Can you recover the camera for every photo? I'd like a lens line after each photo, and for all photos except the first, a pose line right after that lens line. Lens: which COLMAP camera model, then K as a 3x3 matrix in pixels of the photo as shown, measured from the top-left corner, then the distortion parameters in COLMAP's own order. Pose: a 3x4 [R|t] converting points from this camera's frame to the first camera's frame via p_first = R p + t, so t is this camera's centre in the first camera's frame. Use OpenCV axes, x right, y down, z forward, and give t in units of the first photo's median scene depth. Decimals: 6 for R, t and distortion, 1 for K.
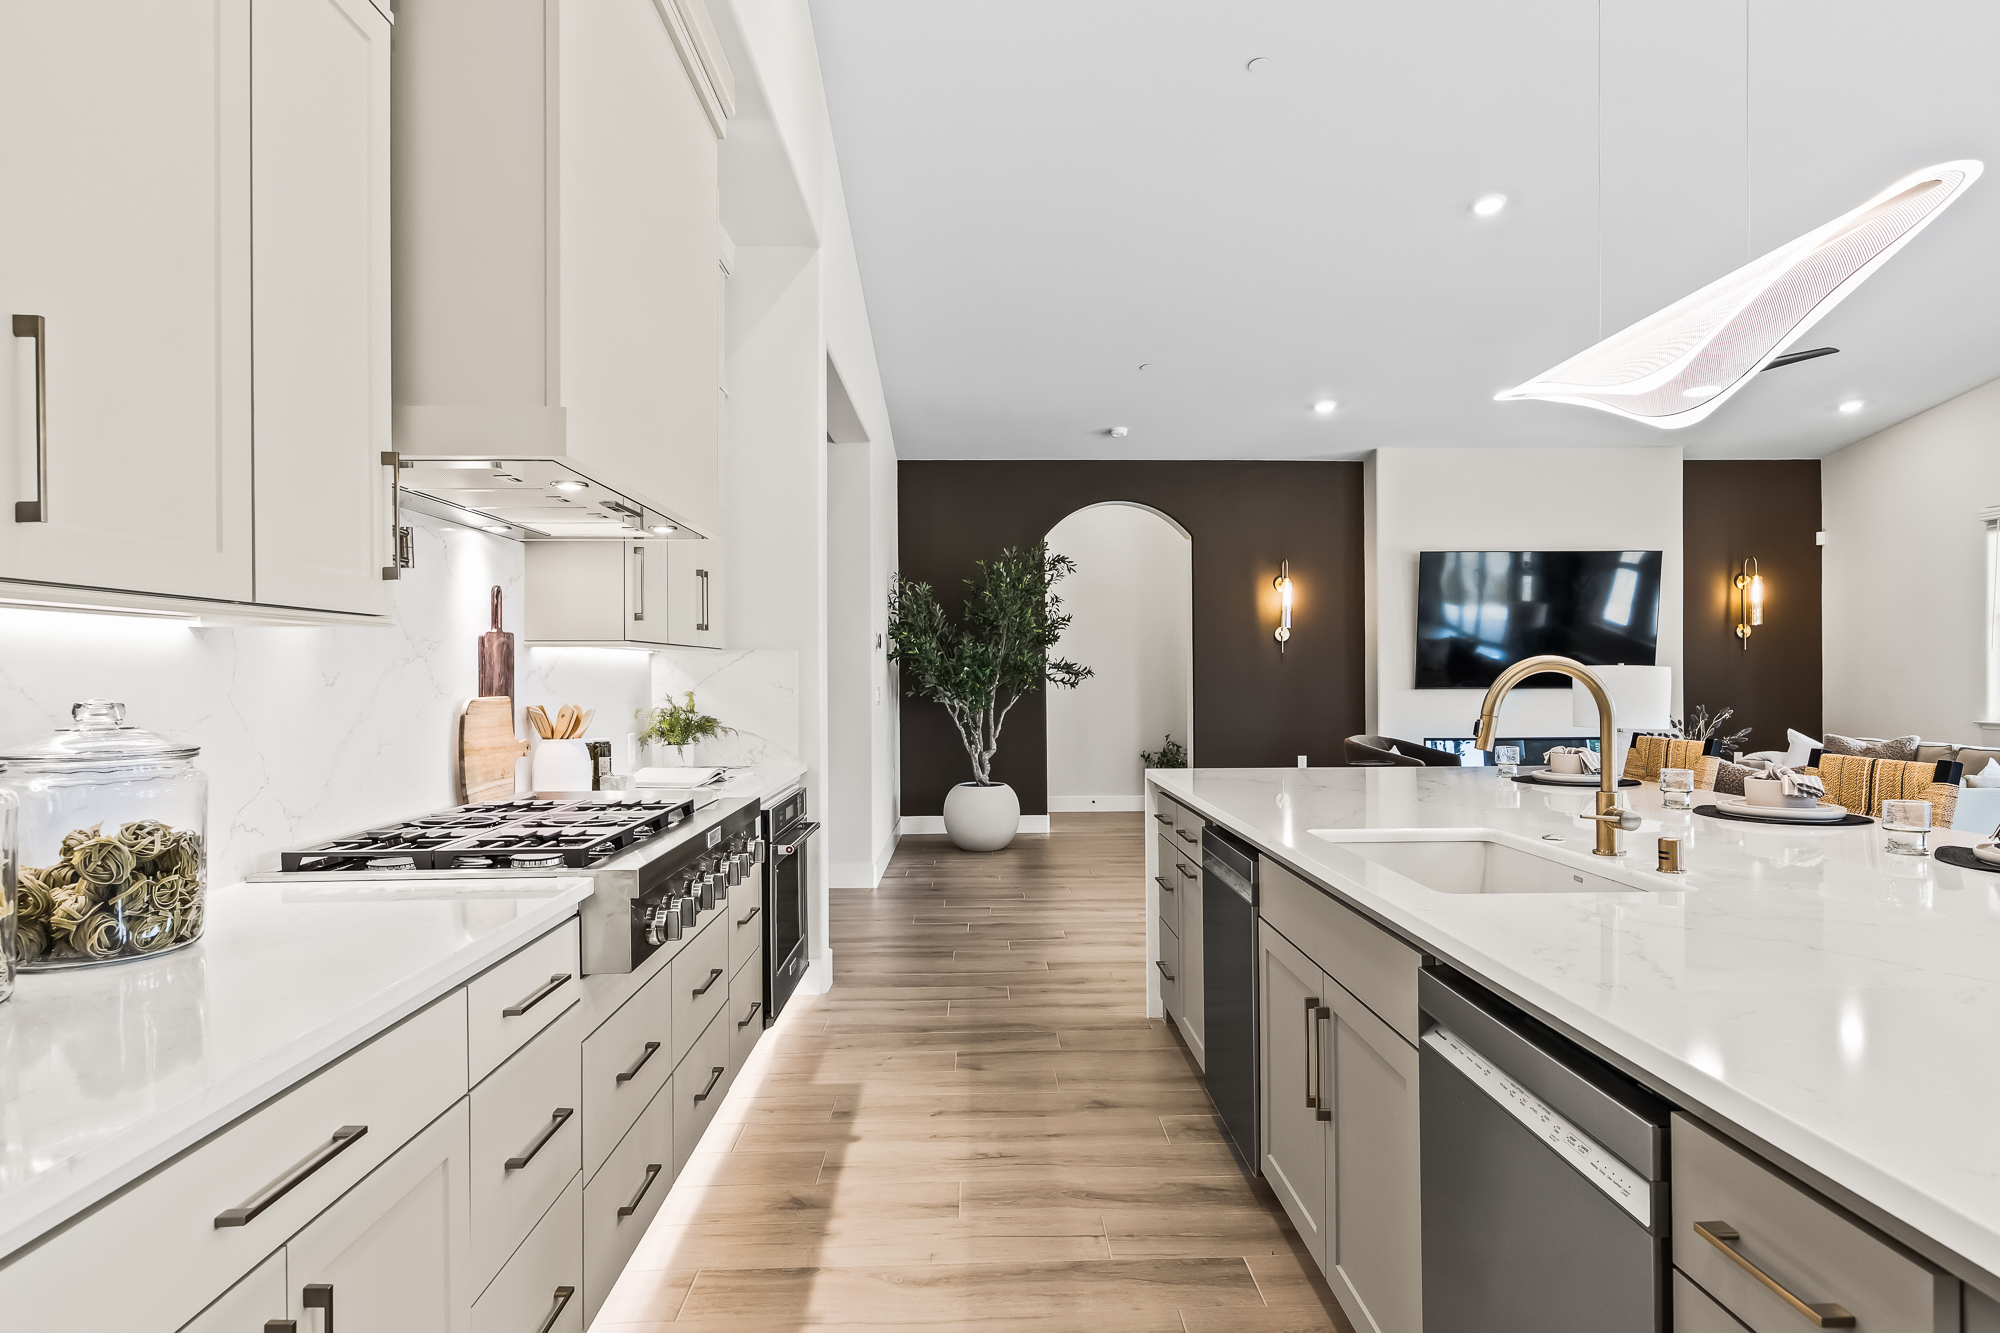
lens RADIAL K [[1130.5, 0, 1012.0], [0, 1130.5, 664.0], [0, 0, 1]] dist [0.002285, 0.000857]
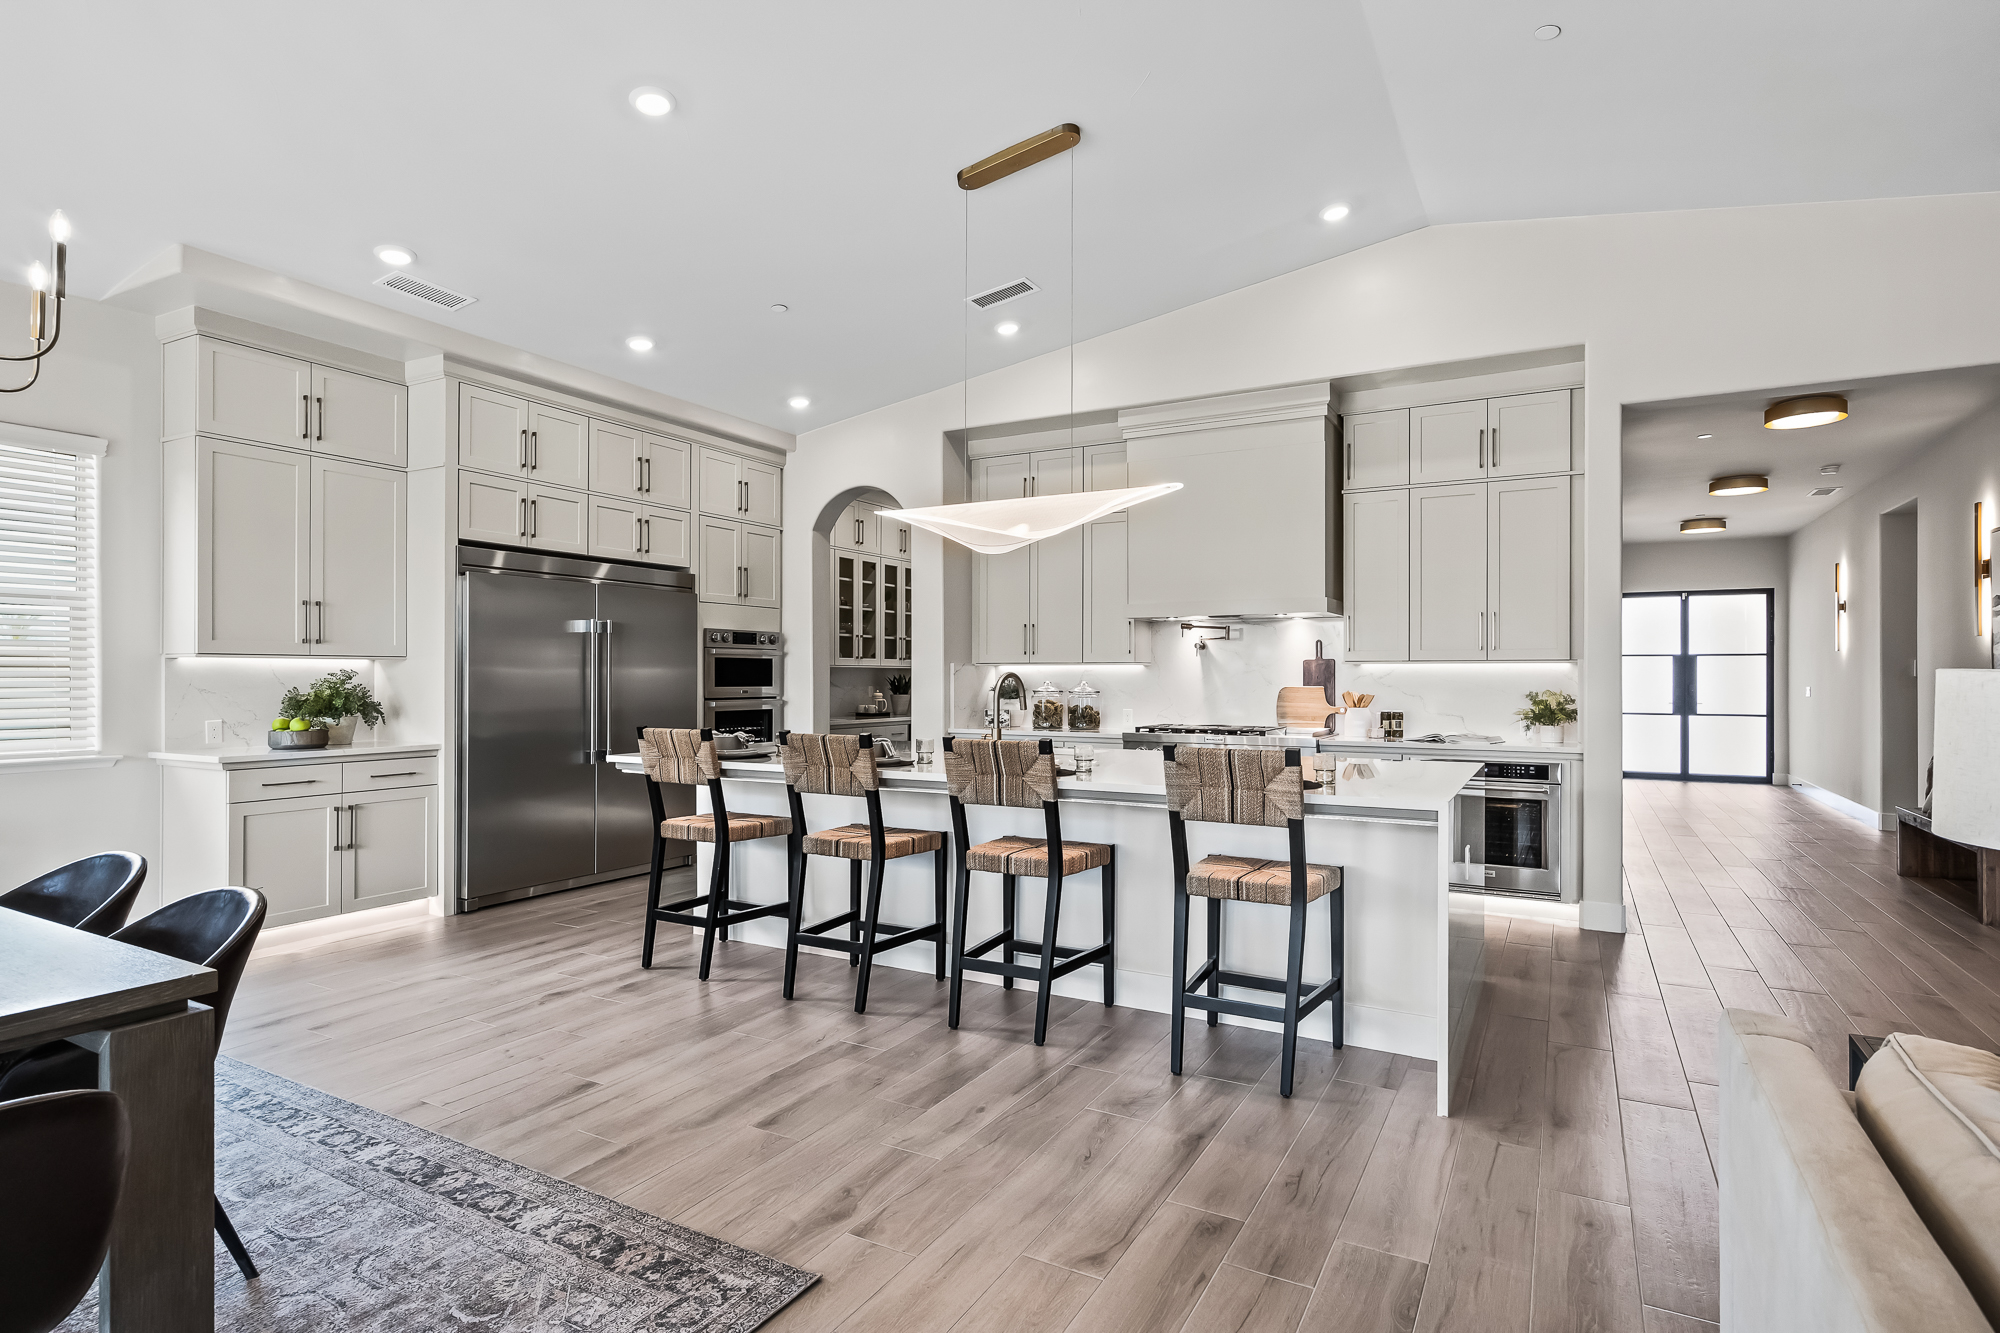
lens RADIAL K [[1026.0, 0, 1018.5], [0, 1026.0, 674.9], [0, 0, 1]] dist [0.000852, 0.001008]
pose [[-0.499323, 0.004075, -0.866406, 1.590248], [0.007458, 0.999972, 0.000405, -0.000396], [0.866384, -0.006260, -0.499339, 1.409179]]
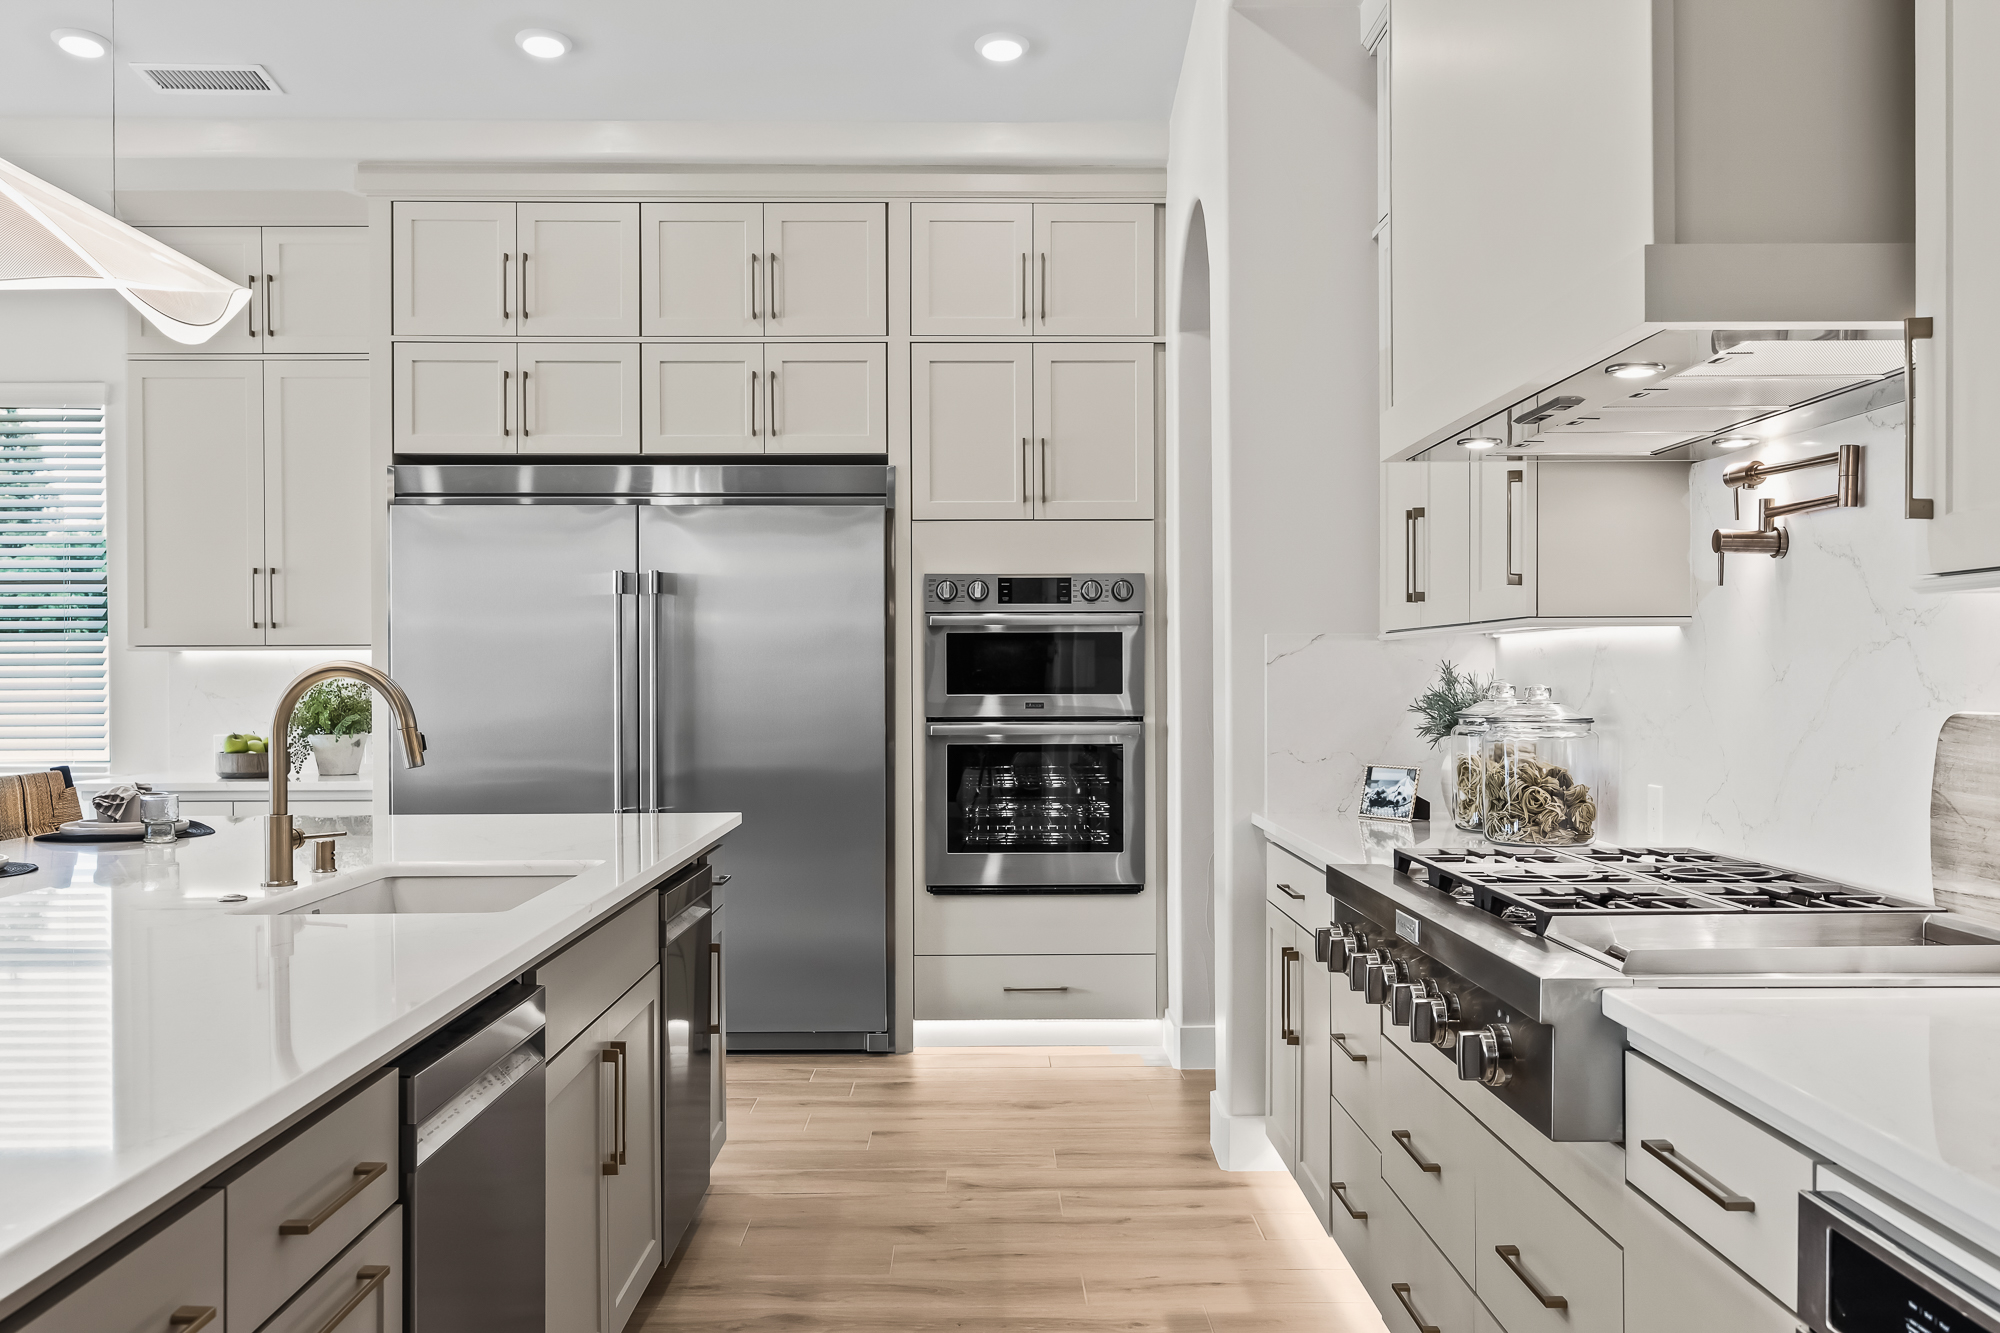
lens RADIAL K [[1766.2, 0, 1008.4], [0, 1766.2, 698.7], [0, 0, 1]] dist [0.004844, -0.012972]
pose [[-0.999853, 0.008506, 0.014886, -0.042950], [0.008620, 0.999934, 0.007638, 0.012265], [-0.014820, 0.007765, -0.999860, 1.573632]]
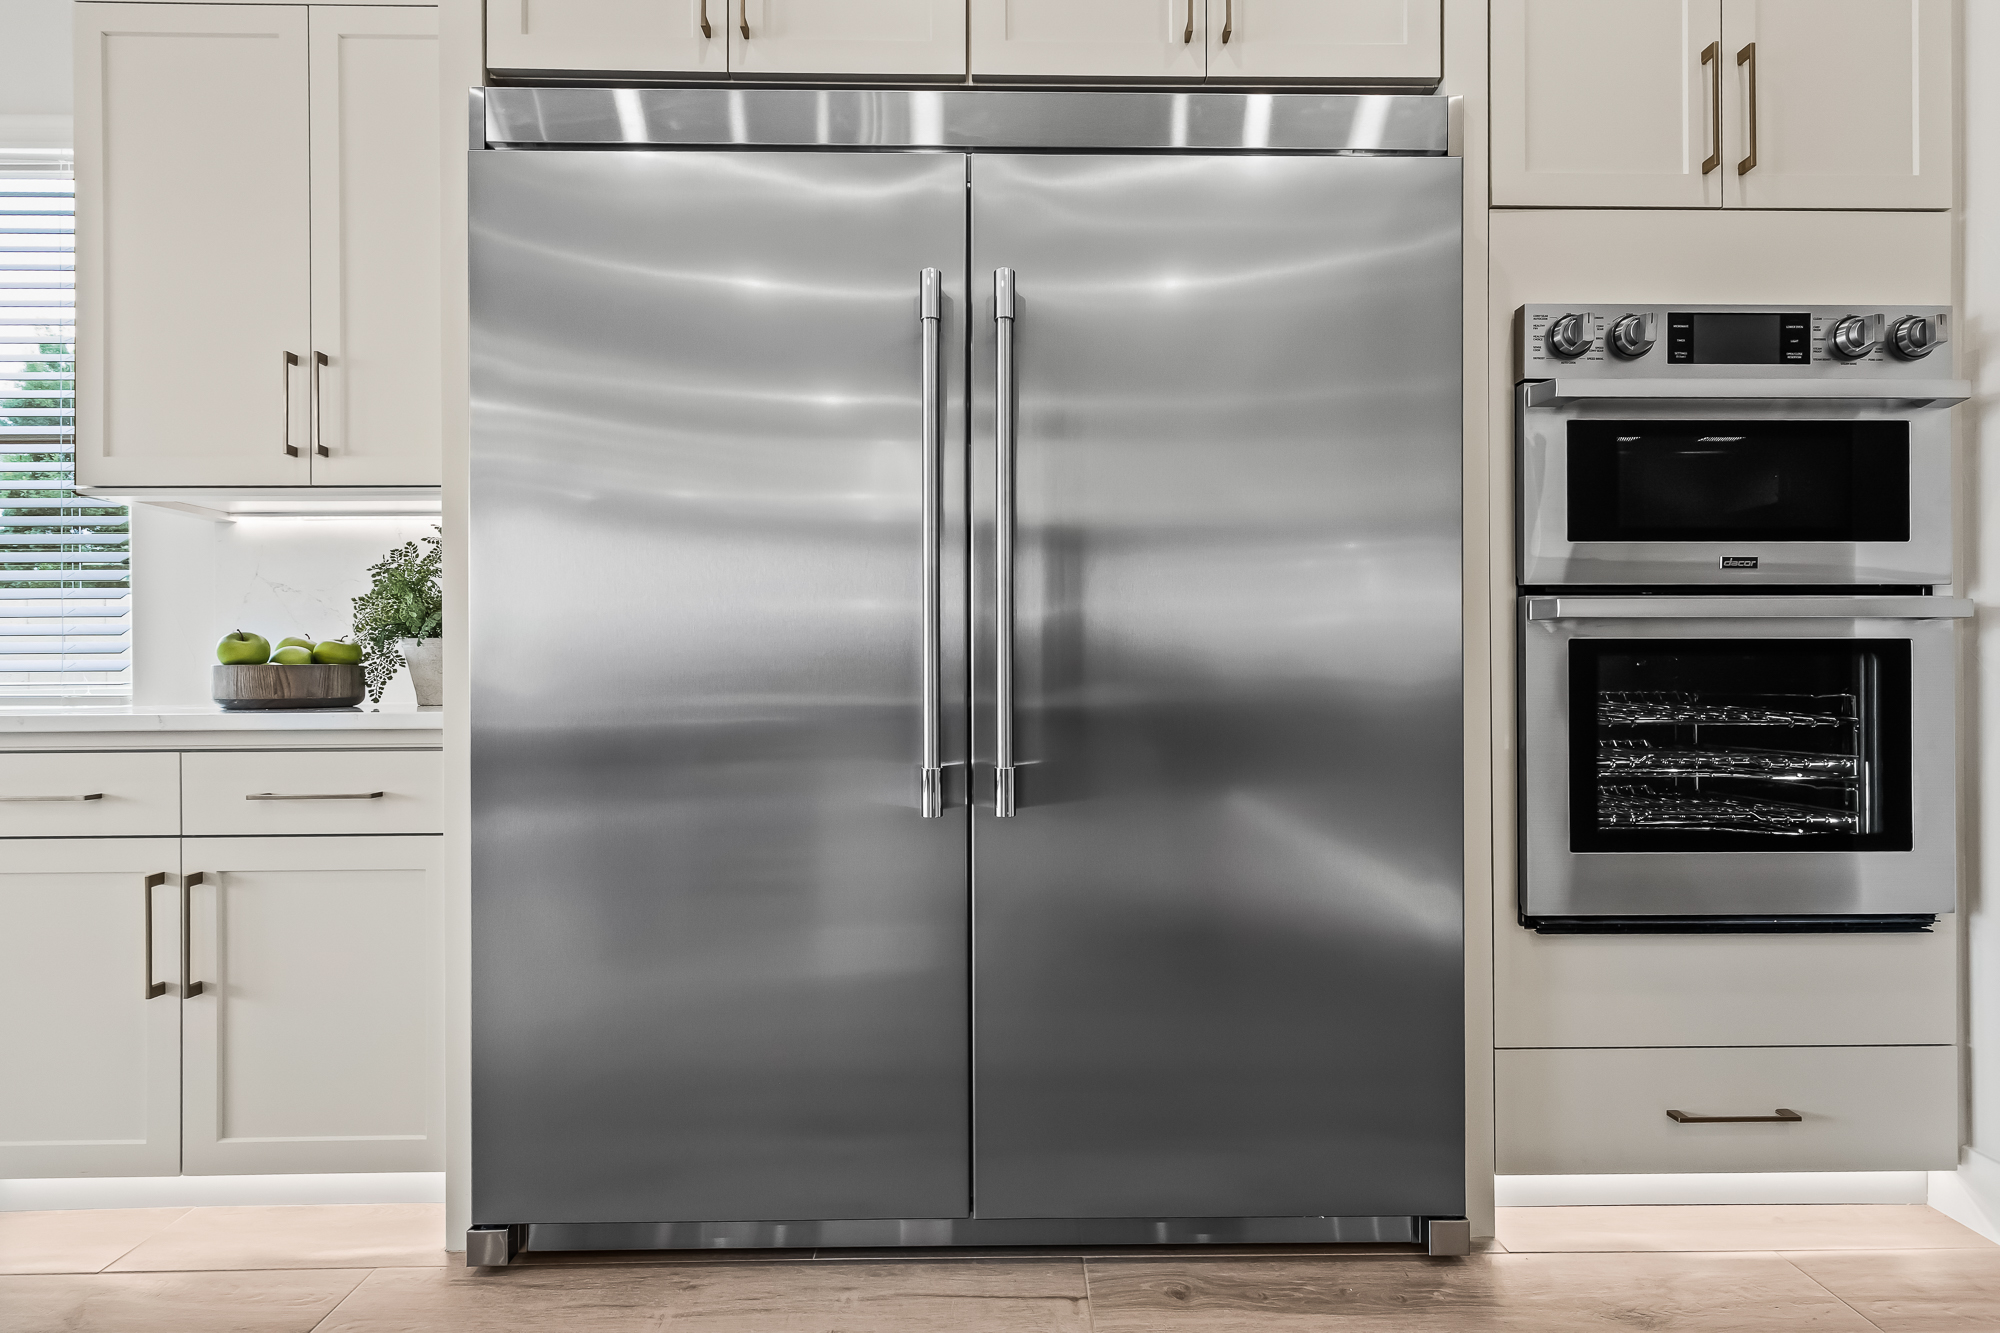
lens RADIAL K [[812.3, 0, 983.9], [0, 812.3, 664.0], [0, 0, 1]] dist [0.002049, -0.001180]
pose [[-0.999807, 0.010252, 0.016770, 0.341763], [0.010083, 0.999898, -0.010094, 0.085717], [-0.016872, -0.009923, -0.999808, 0.207435]]
